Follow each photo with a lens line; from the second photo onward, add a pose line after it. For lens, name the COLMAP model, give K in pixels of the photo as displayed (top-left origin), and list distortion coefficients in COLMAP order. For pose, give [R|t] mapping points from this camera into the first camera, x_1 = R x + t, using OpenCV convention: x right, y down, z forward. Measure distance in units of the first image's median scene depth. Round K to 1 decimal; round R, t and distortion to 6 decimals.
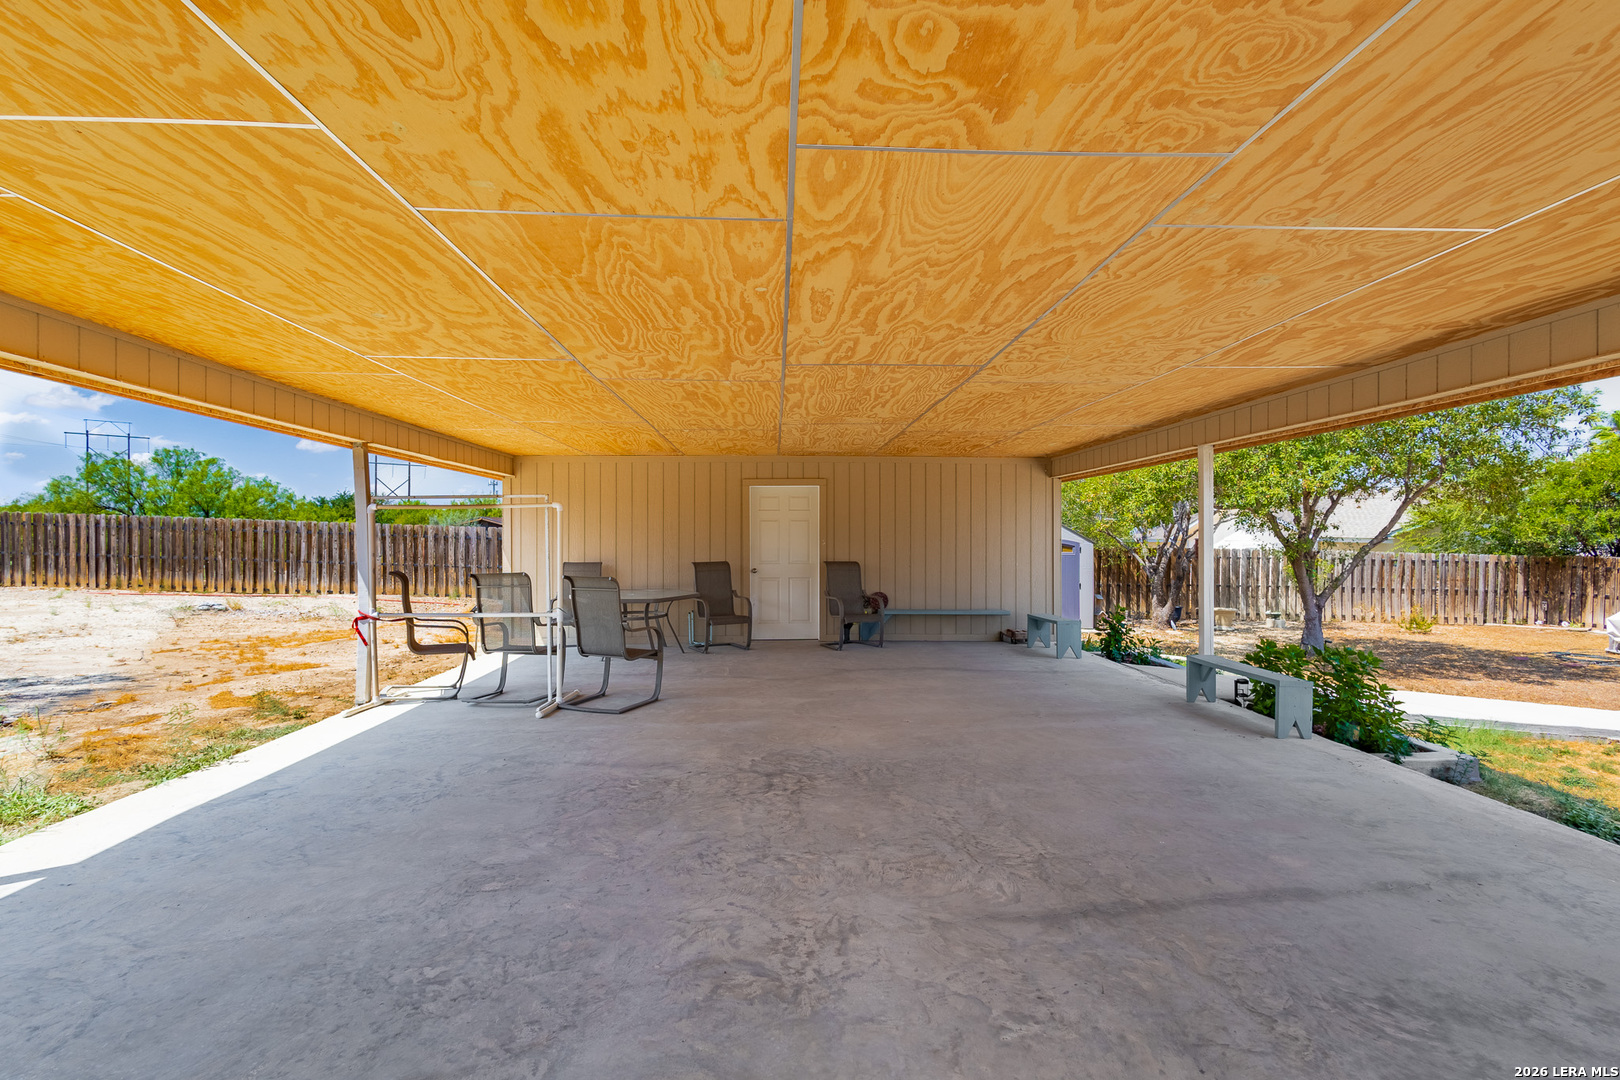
lens RADIAL K [[743.8, 0, 805.9], [0, 743.8, 538.1], [0, 0, 1]] dist [0.005879, -0.000505]
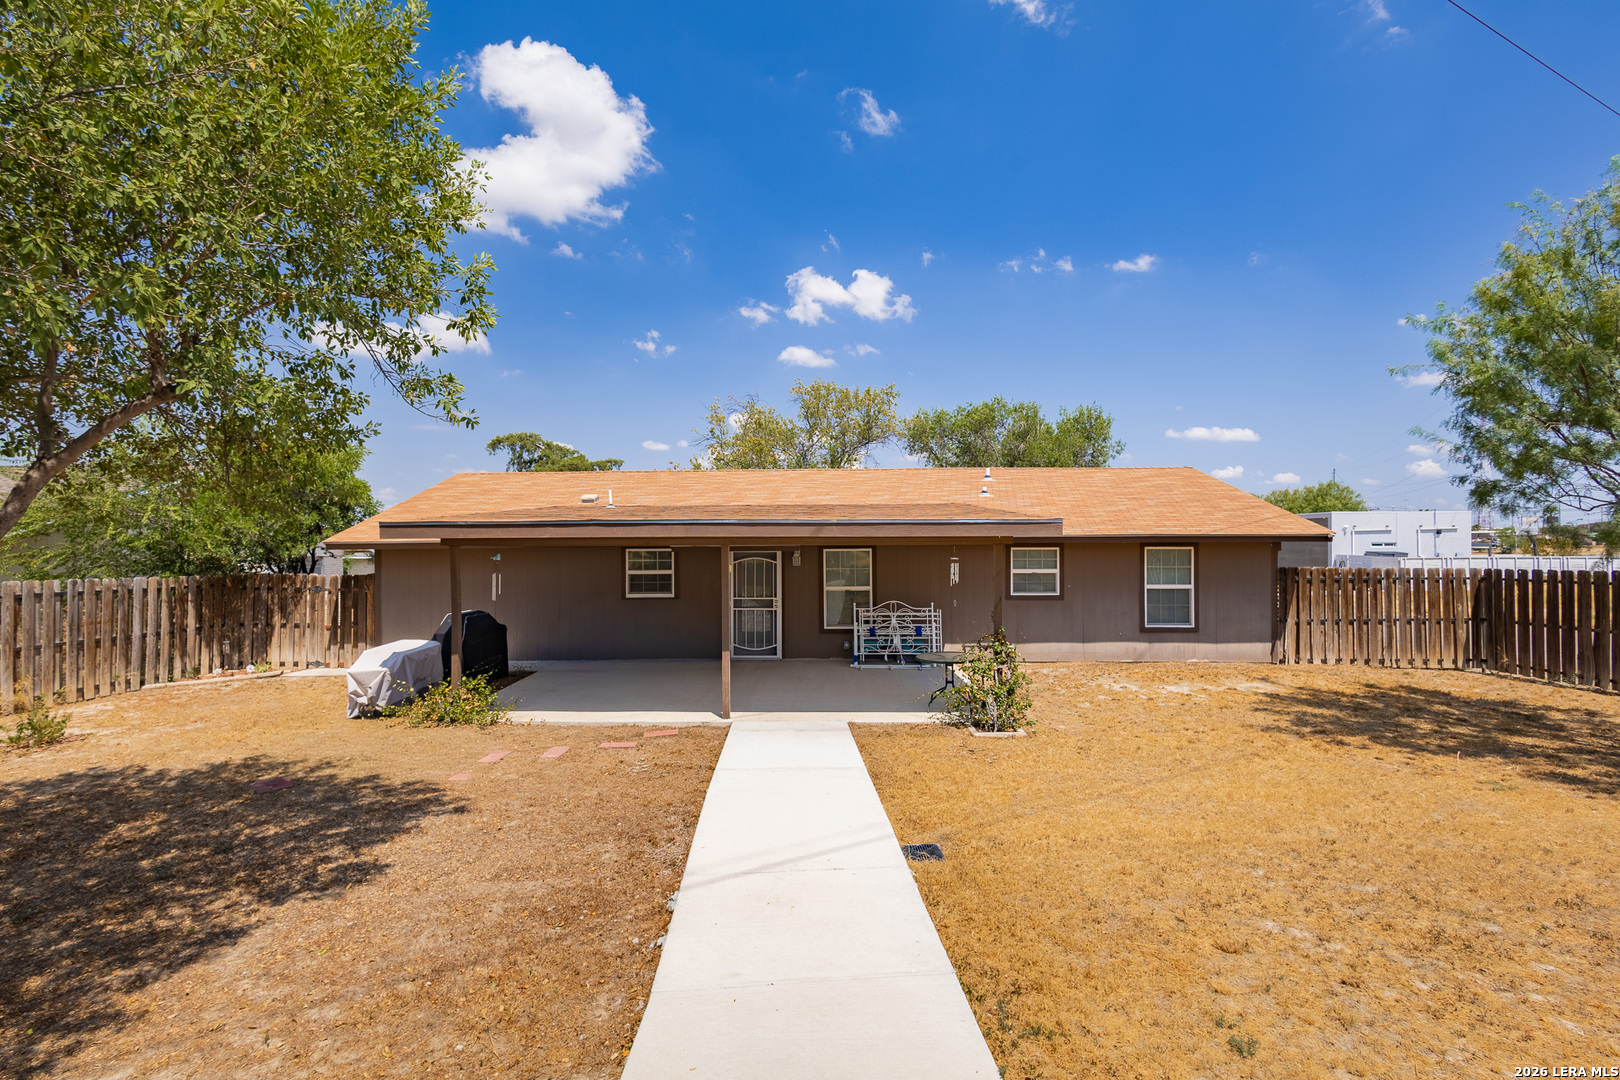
lens RADIAL K [[743.8, 0, 805.3], [0, 743.8, 534.3], [0, 0, 1]] dist [0.005879, -0.000505]
pose [[0.055728, 0.006343, 0.998426, 0.304098], [0.004416, 0.999968, -0.006600, -0.008378], [-0.998436, 0.004777, 0.055698, 0.400530]]
